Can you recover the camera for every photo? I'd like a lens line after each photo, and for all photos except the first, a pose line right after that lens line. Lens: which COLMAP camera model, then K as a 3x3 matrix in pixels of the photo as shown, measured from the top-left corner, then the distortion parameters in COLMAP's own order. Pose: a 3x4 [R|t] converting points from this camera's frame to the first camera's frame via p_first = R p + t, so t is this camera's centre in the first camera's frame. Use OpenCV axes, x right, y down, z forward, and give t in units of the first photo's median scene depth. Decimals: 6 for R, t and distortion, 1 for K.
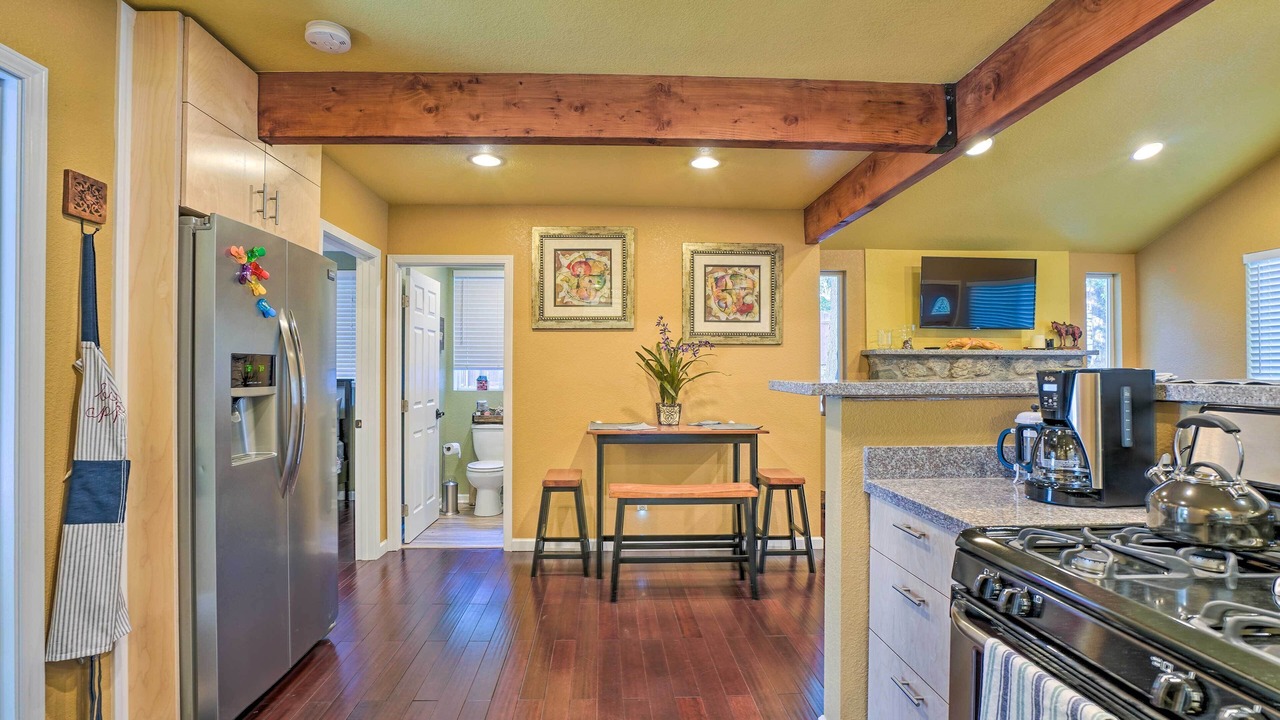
lens RADIAL K [[591.0, 0, 622.4], [0, 591.0, 365.3], [0, 0, 1]] dist [-0.052736, 0.016046]
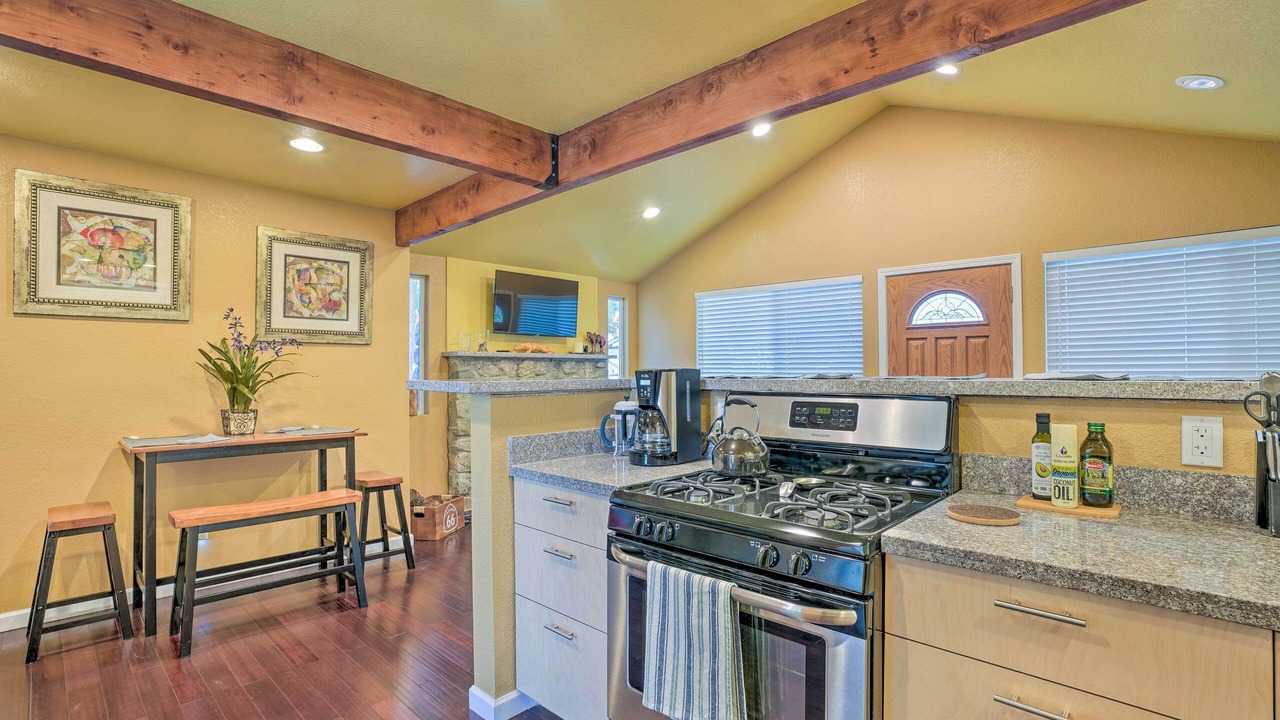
lens RADIAL K [[591.0, 0, 630.5], [0, 591.0, 366.7], [0, 0, 1]] dist [-0.052736, 0.016046]
pose [[0.720236, 0.001967, 0.693726, -0.096719], [-0.002823, 0.999996, 0.000096, -0.000058], [-0.693723, -0.002028, 0.720239, 0.000021]]
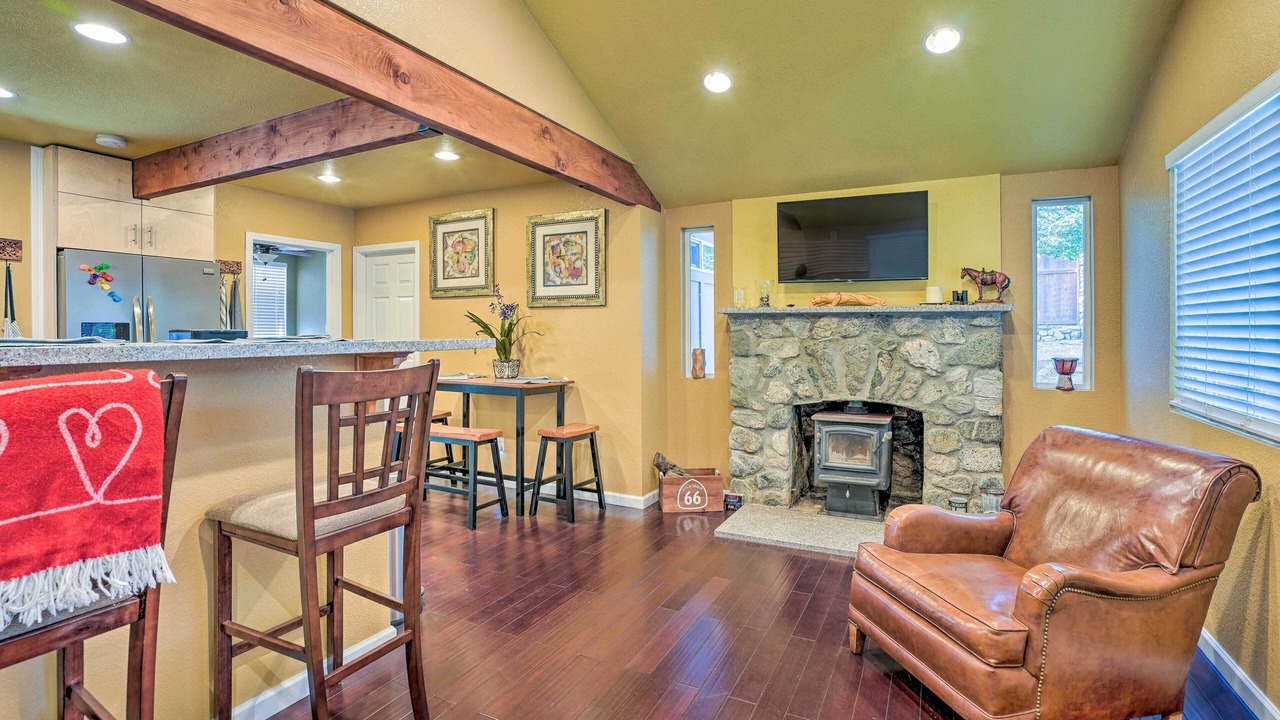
lens RADIAL K [[591.0, 0, 601.9], [0, 591.0, 334.6], [0, 0, 1]] dist [-0.052736, 0.016046]
pose [[0.870052, 0.002530, -0.492954, 0.805587], [0.003586, 0.999928, 0.011461, 0.003564], [0.492948, -0.011740, 0.869980, 0.096770]]
